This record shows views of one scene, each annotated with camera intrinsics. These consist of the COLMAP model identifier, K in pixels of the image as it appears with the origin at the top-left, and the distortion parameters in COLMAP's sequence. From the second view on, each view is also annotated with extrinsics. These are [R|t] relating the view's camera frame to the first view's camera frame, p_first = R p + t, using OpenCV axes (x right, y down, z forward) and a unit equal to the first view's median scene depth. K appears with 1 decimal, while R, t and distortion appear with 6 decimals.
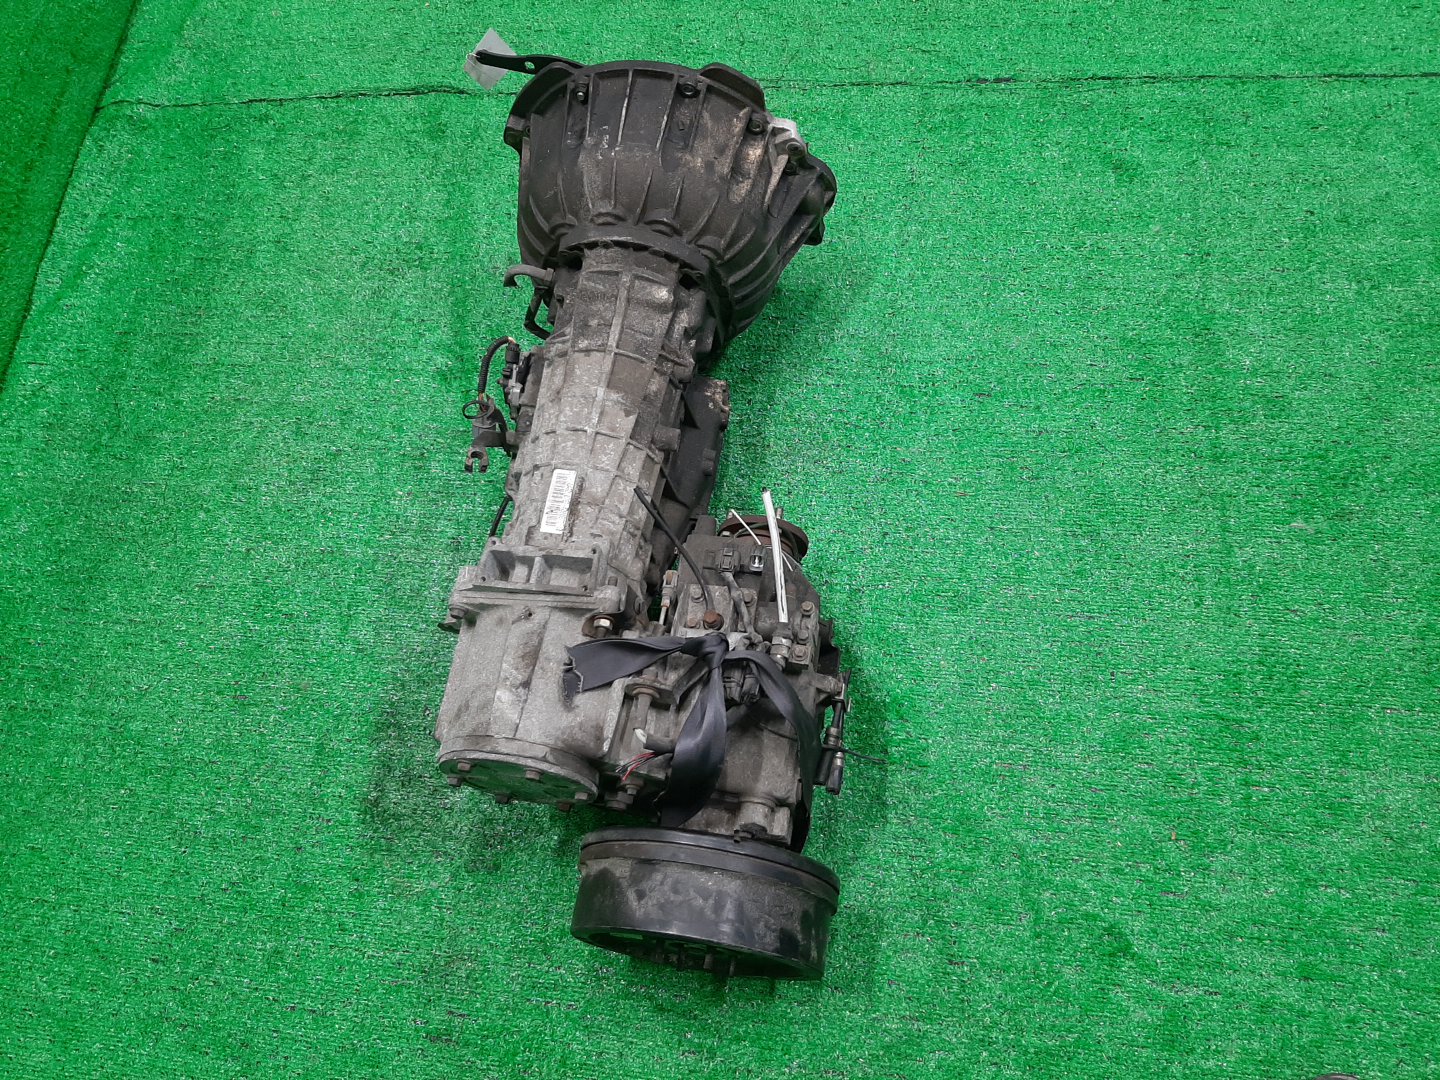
lens RADIAL K [[1090.7, 0, 720.0], [0, 1090.7, 540.0], [0, 0, 1]] dist [0.000803, -0.001871]
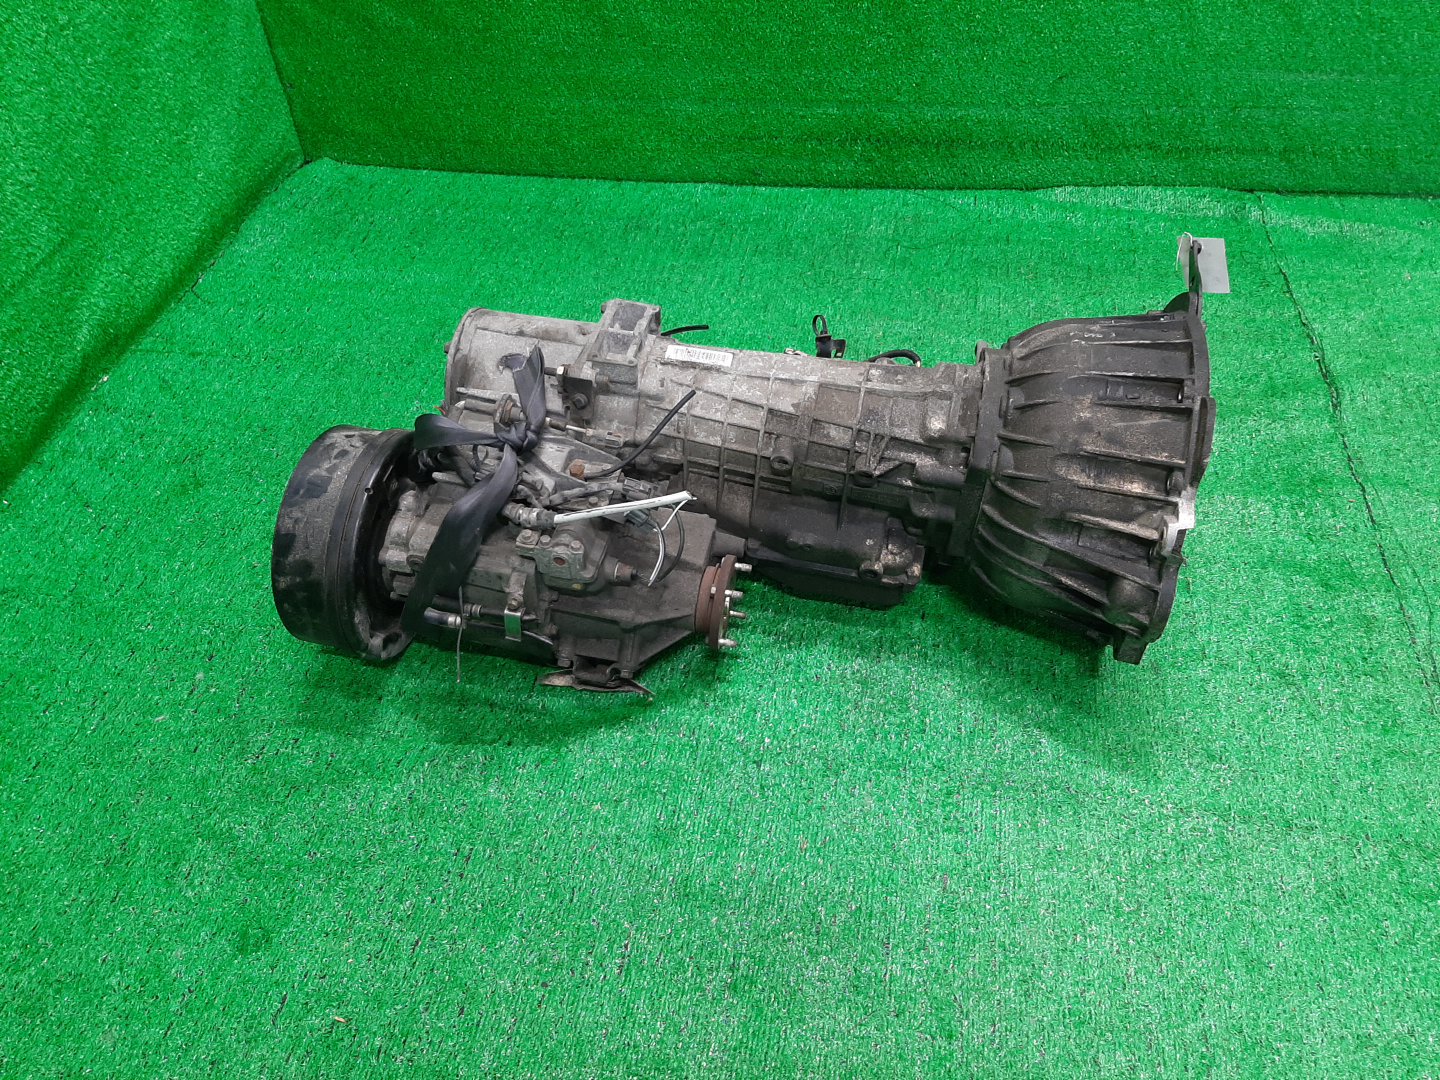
lens RADIAL K [[1090.7, 0, 720.0], [0, 1090.7, 540.0], [0, 0, 1]] dist [0.000803, -0.001871]
pose [[-0.027007, 0.812093, -0.582903, 0.609143], [-0.907394, 0.224740, 0.355146, -0.383833], [0.419413, 0.538514, 0.730818, 0.297475]]
